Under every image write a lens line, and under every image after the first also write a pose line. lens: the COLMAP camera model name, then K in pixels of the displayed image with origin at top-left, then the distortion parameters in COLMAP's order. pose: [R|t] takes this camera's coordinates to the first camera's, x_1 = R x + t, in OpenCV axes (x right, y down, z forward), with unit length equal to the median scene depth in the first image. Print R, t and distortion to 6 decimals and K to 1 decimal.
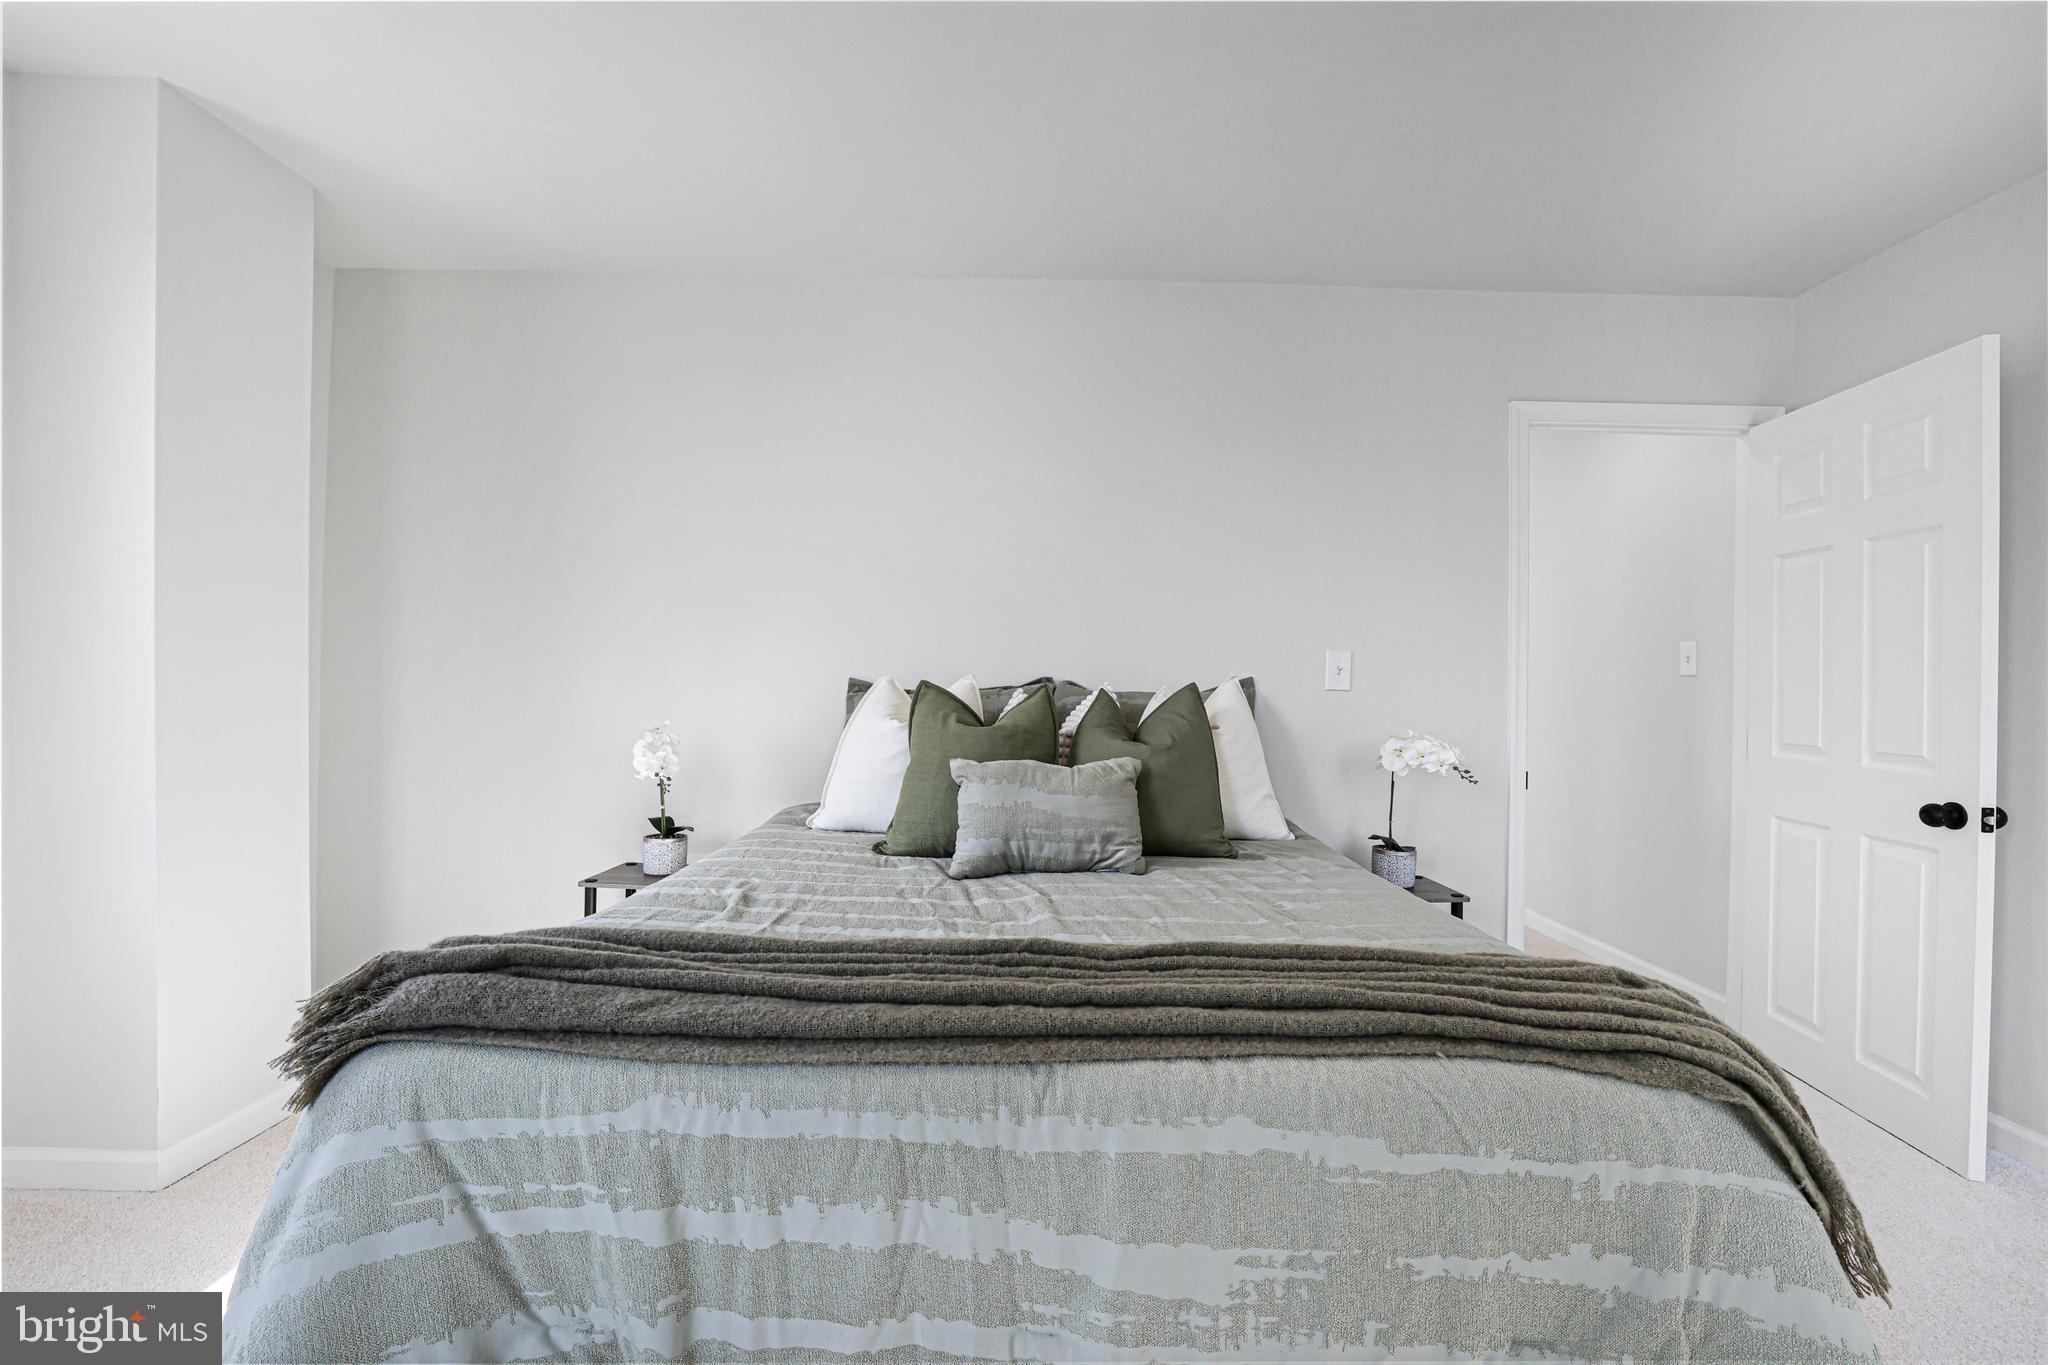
lens RADIAL K [[864.9, 0, 1024.0], [0, 864.9, 682.5], [0, 0, 1]] dist [-0.024091, 0.000337]
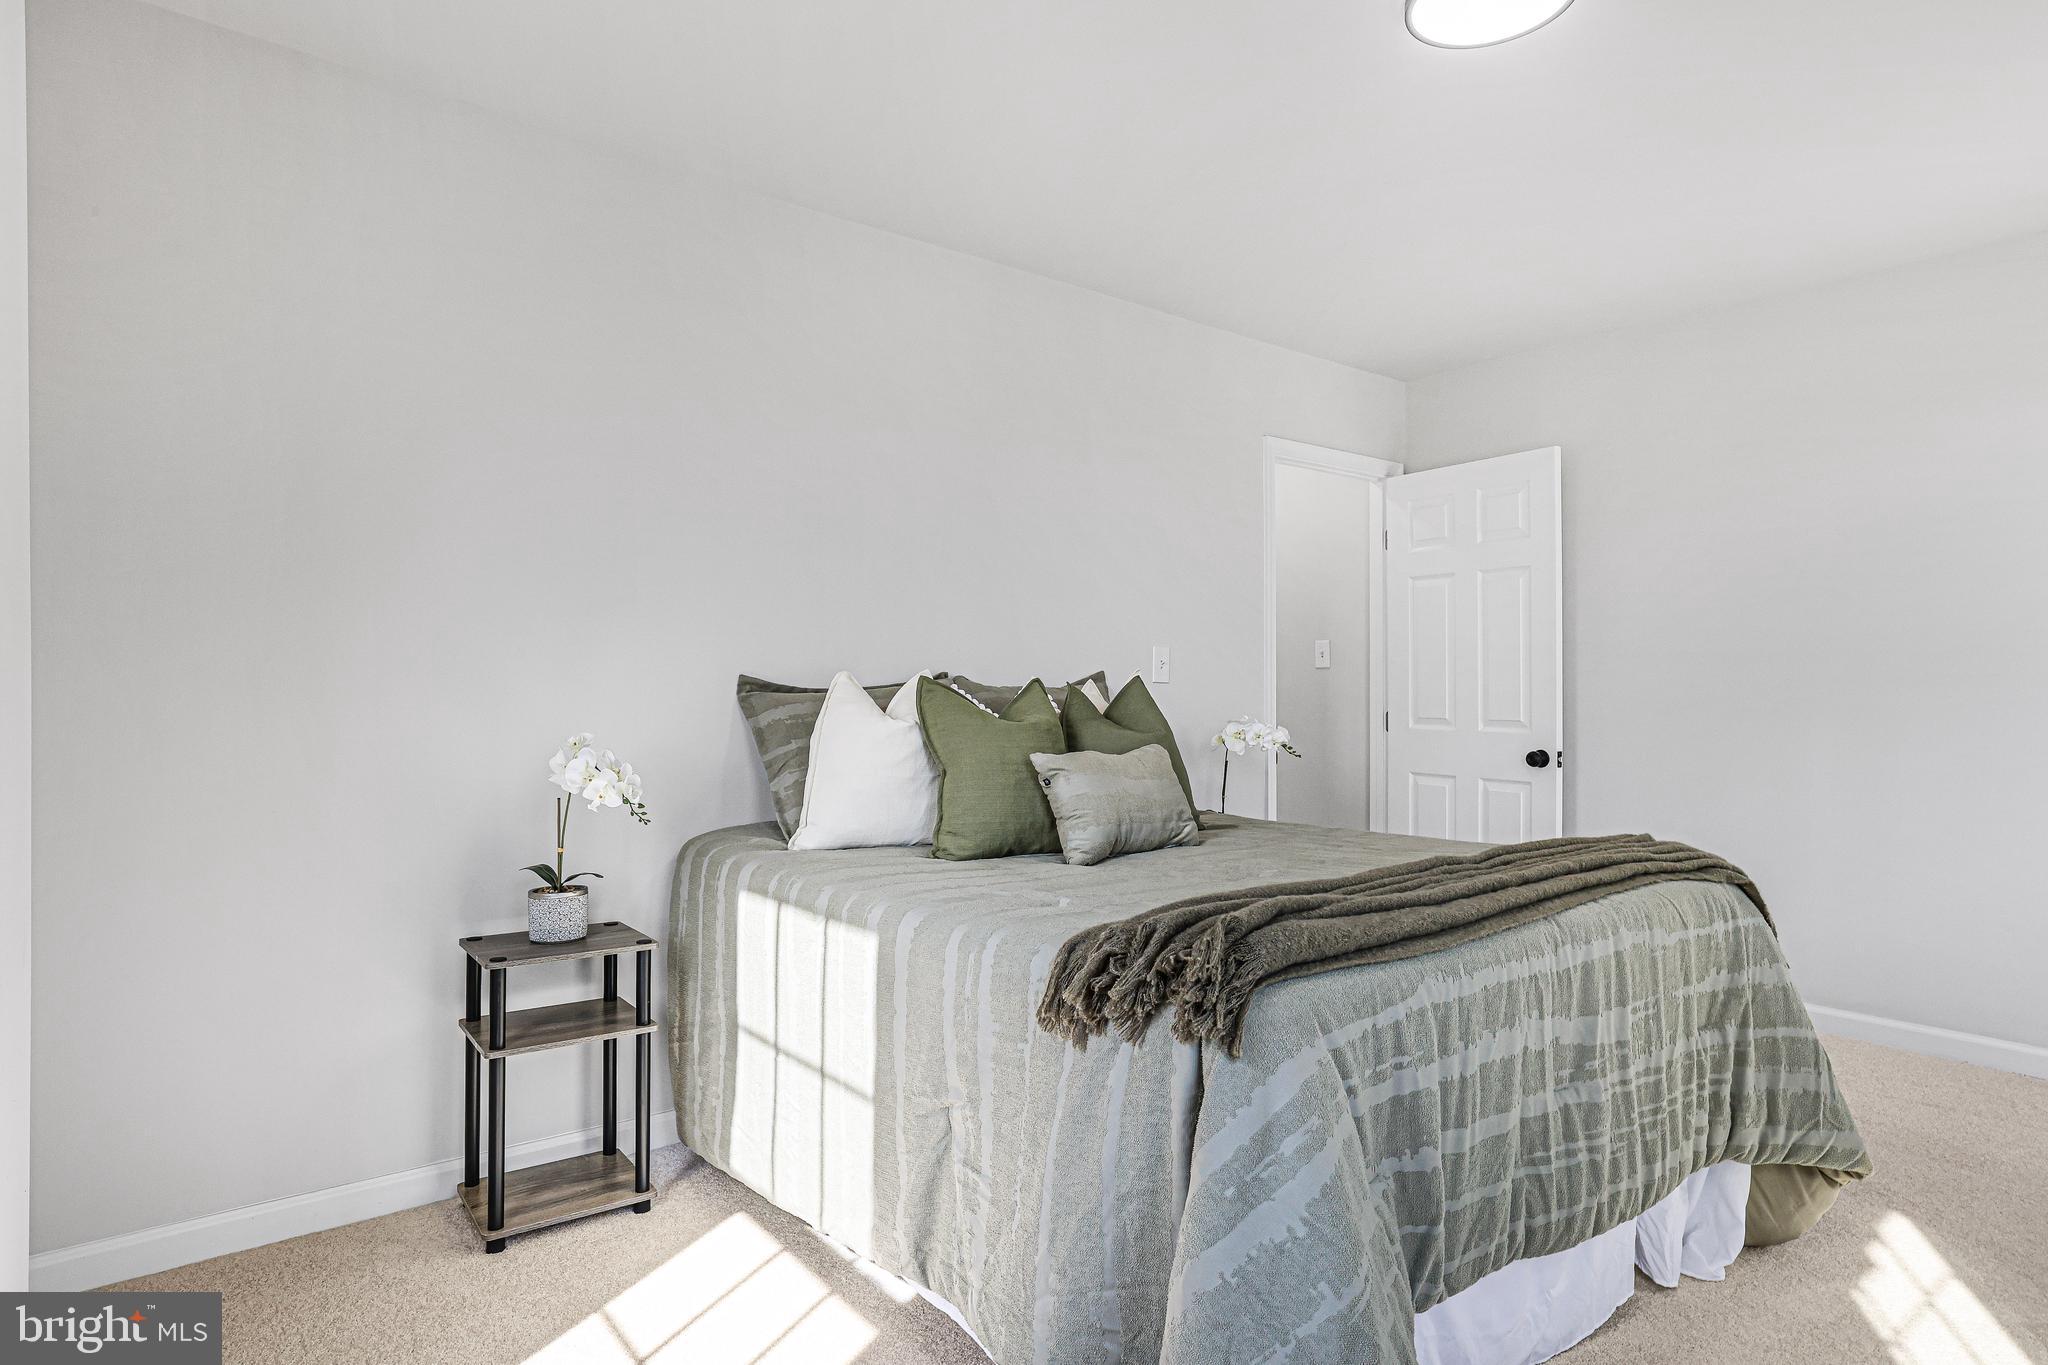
lens RADIAL K [[1094.4, 0, 1033.7], [0, 1094.4, 662.6], [0, 0, 1]] dist [-0.034576, 0.031376]
pose [[0.791526, -0.001570, 0.611134, -0.893875], [0.012382, 0.999833, -0.013467, 0.001343], [-0.611011, 0.018227, 0.791413, 0.008368]]
